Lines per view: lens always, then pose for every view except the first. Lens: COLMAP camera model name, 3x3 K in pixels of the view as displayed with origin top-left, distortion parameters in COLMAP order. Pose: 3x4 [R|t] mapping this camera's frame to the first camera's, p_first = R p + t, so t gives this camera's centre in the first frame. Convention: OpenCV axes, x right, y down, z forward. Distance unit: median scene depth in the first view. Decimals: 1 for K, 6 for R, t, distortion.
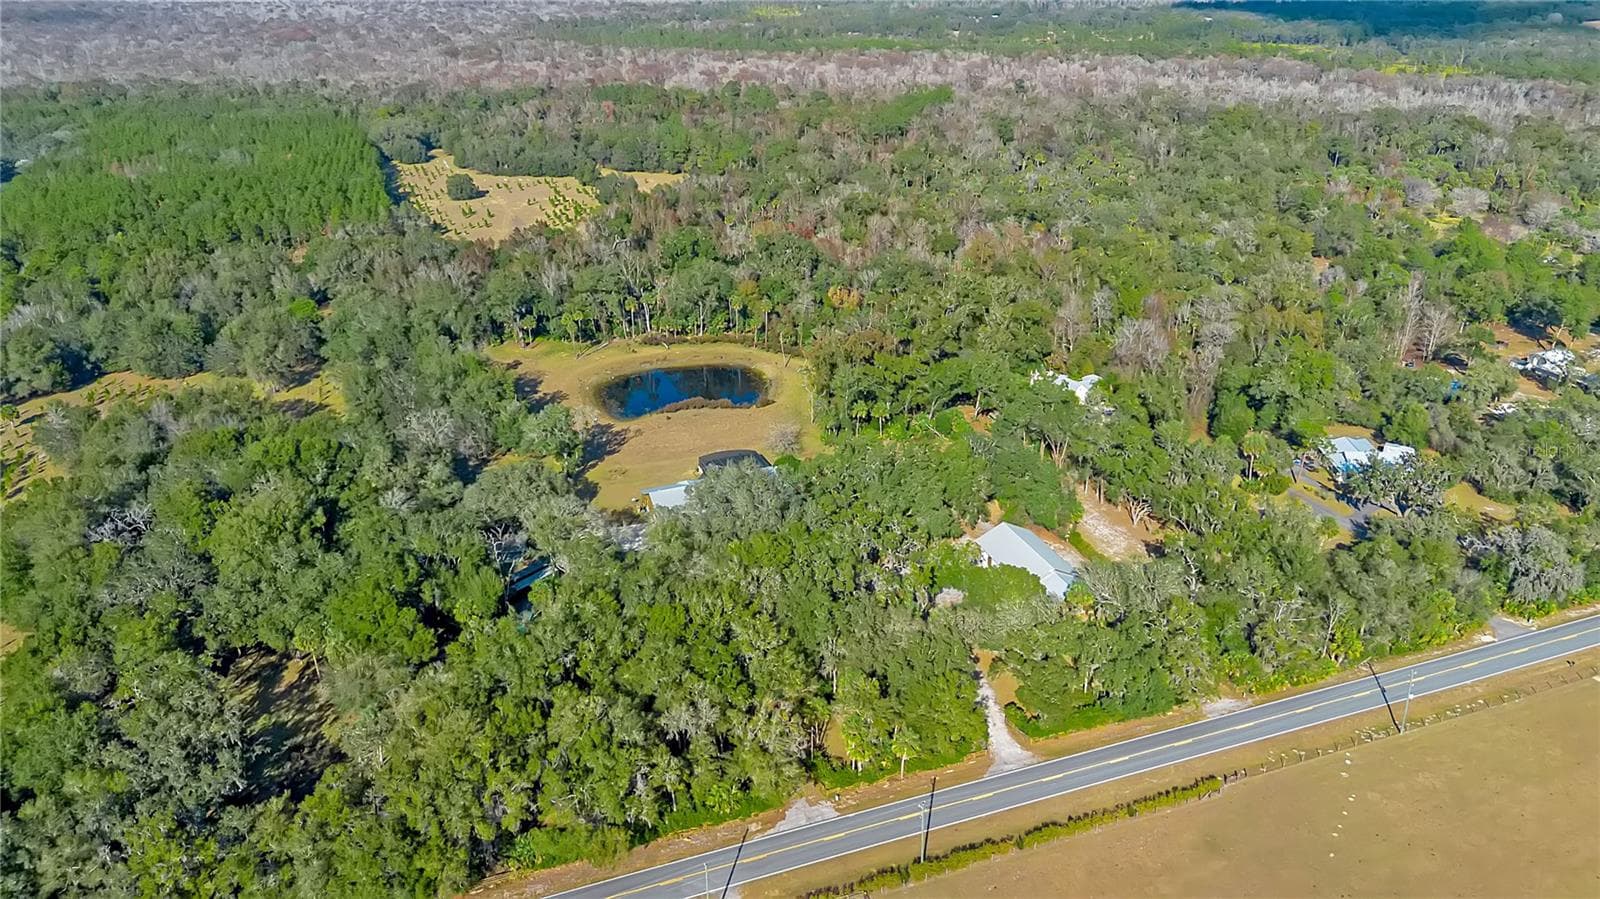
lens RADIAL K [[1126.0, 0, 801.9], [0, 1126.0, 476.8], [0, 0, 1]] dist [0.056084, -0.052224]
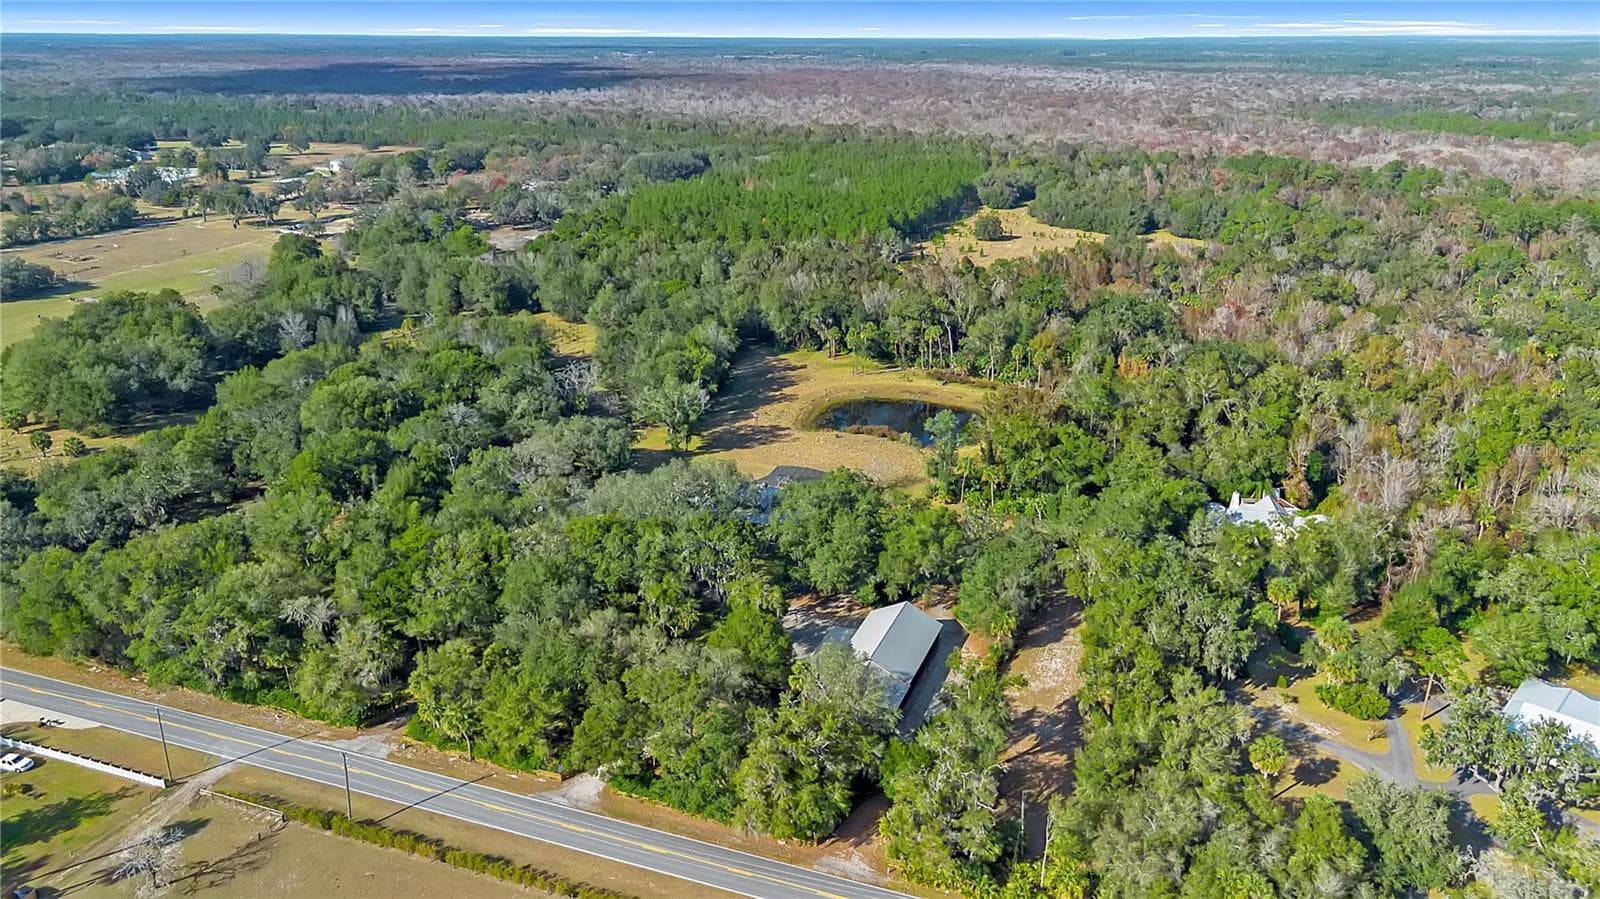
lens RADIAL K [[1126.0, 0, 801.9], [0, 1126.0, 476.8], [0, 0, 1]] dist [0.056084, -0.052224]
pose [[0.761532, 0.249044, -0.598370, 0.390649], [-0.288944, 0.956860, 0.030516, -0.033759], [0.580156, 0.149656, 0.800639, 0.177417]]
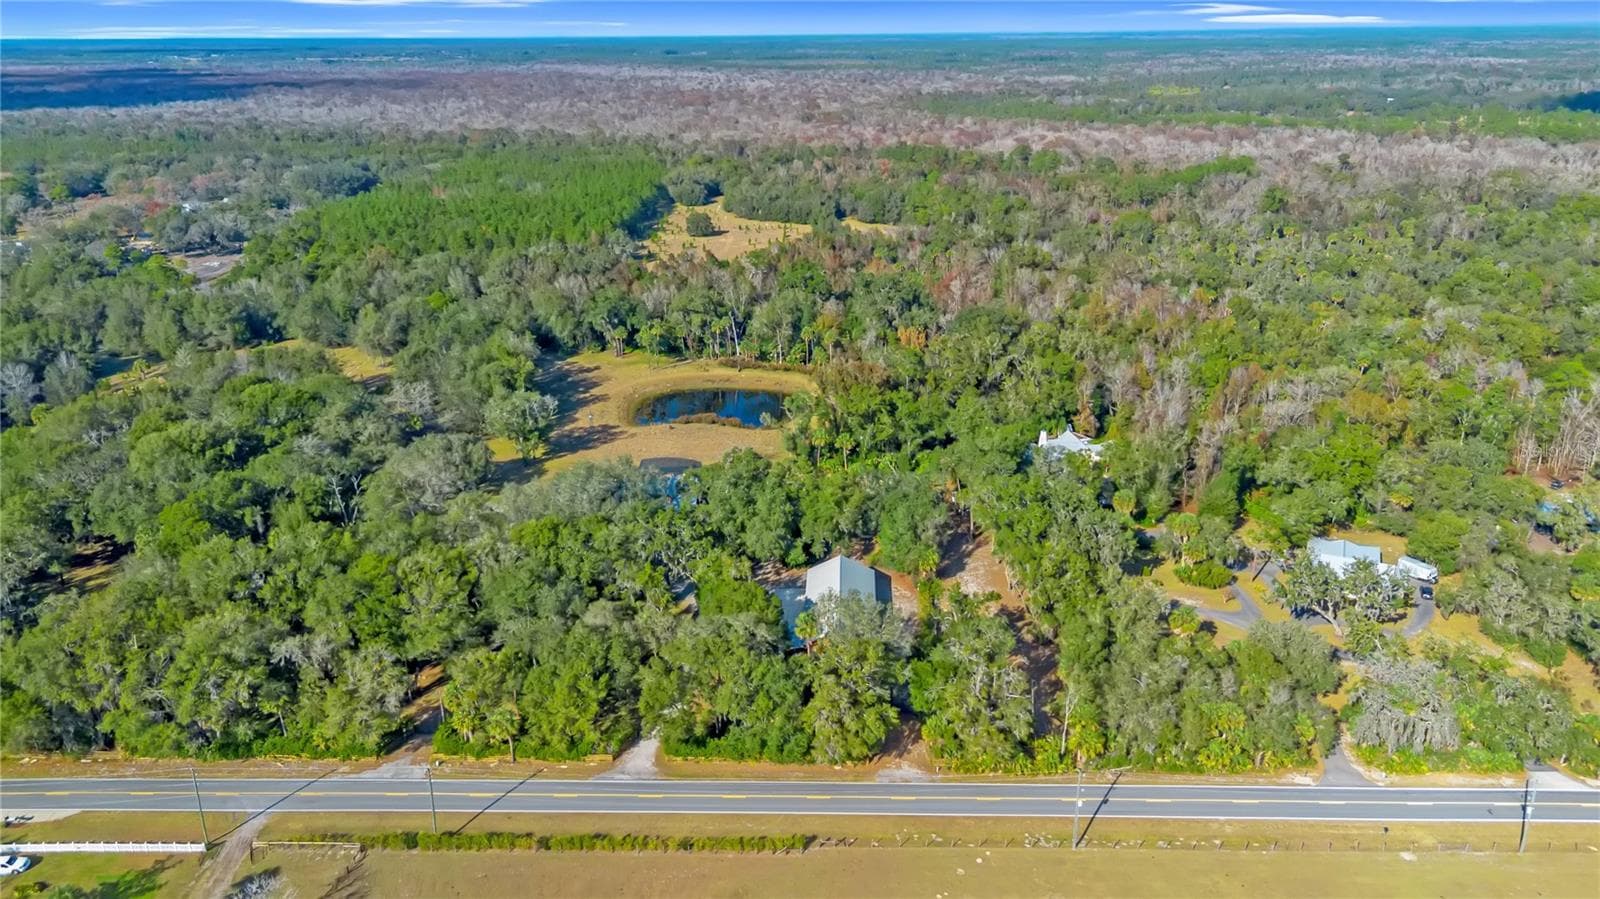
lens RADIAL K [[1126.0, 0, 801.9], [0, 1126.0, 476.8], [0, 0, 1]] dist [0.056084, -0.052224]
pose [[0.931817, 0.136665, -0.336214, 0.296557], [-0.158457, 0.986630, -0.038116, 0.010835], [0.326509, 0.088793, 0.941014, 0.068356]]
